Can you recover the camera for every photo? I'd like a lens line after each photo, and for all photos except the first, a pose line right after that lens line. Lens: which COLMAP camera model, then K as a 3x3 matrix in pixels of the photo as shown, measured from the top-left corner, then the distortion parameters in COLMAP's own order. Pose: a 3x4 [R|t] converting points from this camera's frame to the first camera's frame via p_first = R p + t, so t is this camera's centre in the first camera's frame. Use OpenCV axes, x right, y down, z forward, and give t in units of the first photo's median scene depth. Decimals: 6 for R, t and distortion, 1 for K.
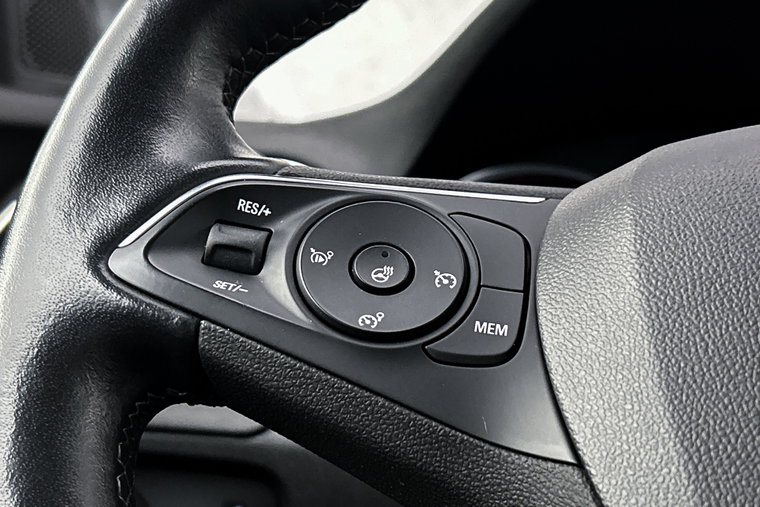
lens RADIAL K [[1246.7, 0, 380.7], [0, 1246.7, 253.6], [0, 0, 1]] dist [0.042853, 0.000000]
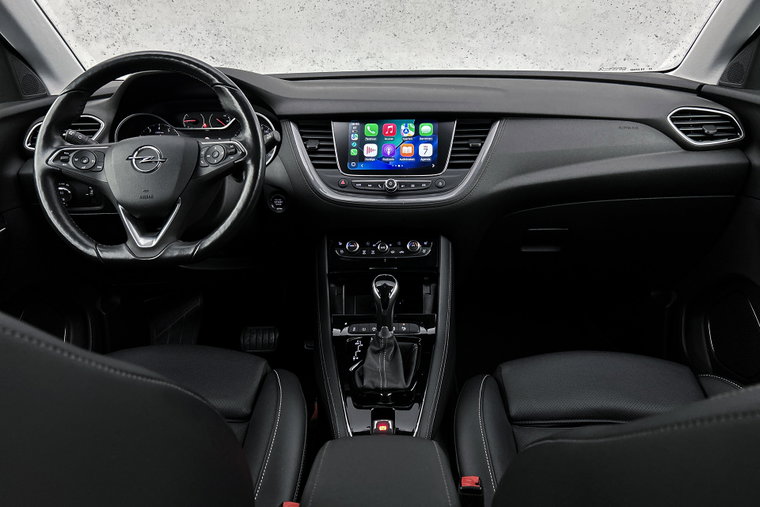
lens RADIAL K [[569.1, 0, 384.6], [0, 569.1, 260.2], [0, 0, 1]] dist [0.059058, -0.067652]
pose [[0.991214, -0.093866, 0.093188, 1.532738], [0.049988, 0.918133, 0.393108, -0.768852], [-0.122458, -0.384995, 0.914758, -2.928414]]
